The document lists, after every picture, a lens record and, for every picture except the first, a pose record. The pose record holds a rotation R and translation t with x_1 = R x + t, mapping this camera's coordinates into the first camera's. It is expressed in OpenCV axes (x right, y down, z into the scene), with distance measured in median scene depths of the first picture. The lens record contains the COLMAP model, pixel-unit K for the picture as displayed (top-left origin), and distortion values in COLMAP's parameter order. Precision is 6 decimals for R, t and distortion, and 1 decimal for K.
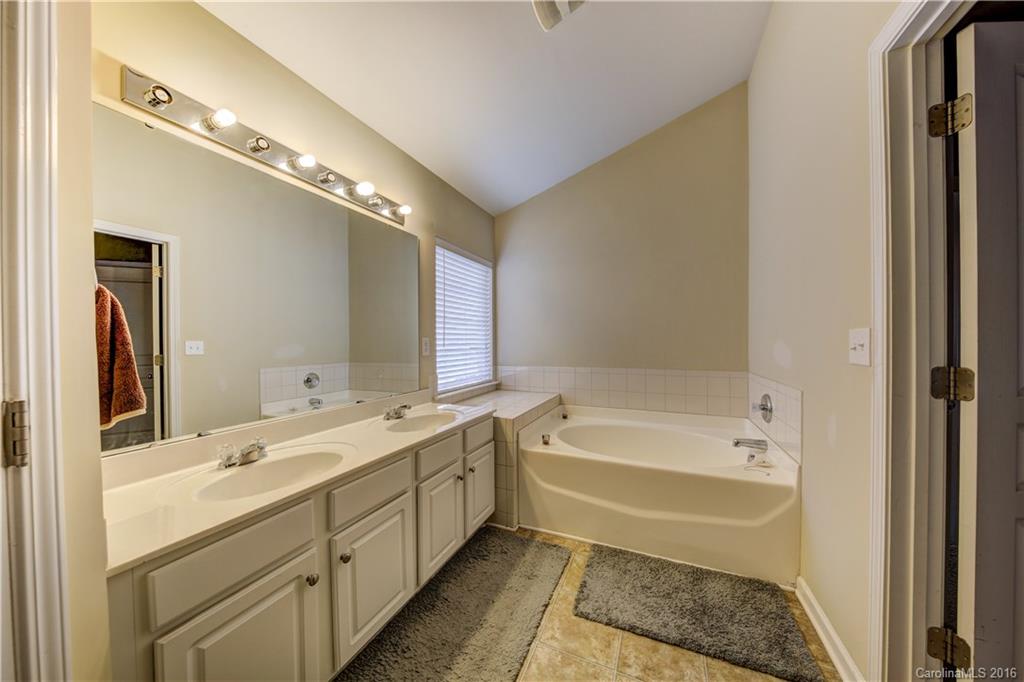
lens RADIAL K [[327.5, 0, 514.7], [0, 327.5, 342.5], [0, 0, 1]] dist [-0.005003, -0.000889]
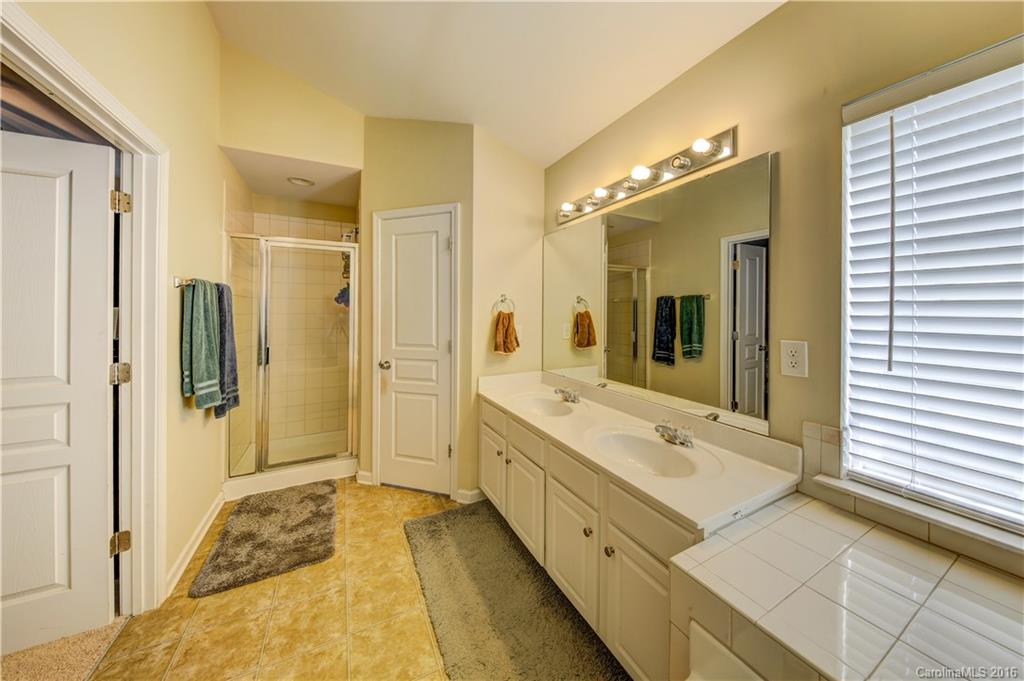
lens RADIAL K [[327.5, 0, 512.3], [0, 327.5, 313.8], [0, 0, 1]] dist [-0.005003, -0.000889]
pose [[-0.617026, -0.003267, -0.786936, 0.577034], [-0.012767, 0.999901, 0.005860, -0.077108], [0.786839, 0.013663, -0.617007, 1.479961]]
